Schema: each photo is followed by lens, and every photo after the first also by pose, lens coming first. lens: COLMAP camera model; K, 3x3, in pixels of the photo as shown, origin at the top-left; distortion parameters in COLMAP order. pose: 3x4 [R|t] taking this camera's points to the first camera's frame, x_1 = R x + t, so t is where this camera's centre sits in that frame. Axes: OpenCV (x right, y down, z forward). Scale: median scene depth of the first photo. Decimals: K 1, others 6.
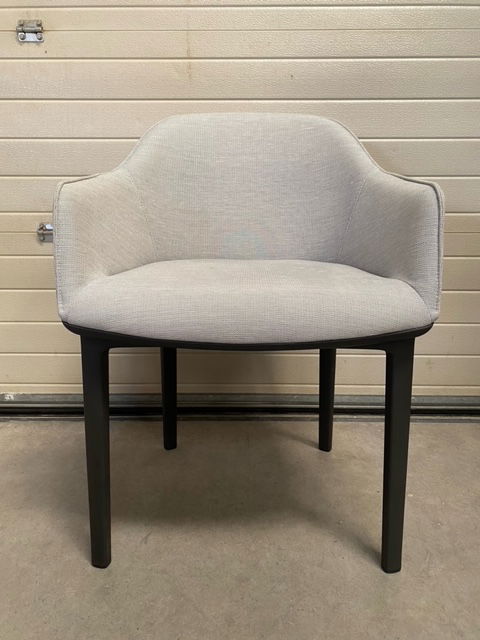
lens RADIAL K [[498.8, 0, 241.9], [0, 498.8, 315.3], [0, 0, 1]] dist [0.014010, -0.016307]
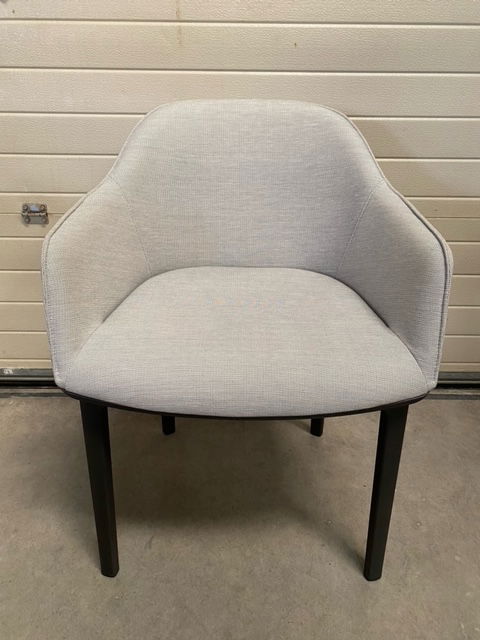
lens RADIAL K [[498.8, 0, 243.2], [0, 498.8, 316.0], [0, 0, 1]] dist [0.014010, -0.016307]
pose [[0.999848, 0.003108, 0.017131, -0.007406], [-0.006790, 0.975640, 0.219274, -0.230936], [-0.016032, -0.219357, 0.975513, 0.035753]]
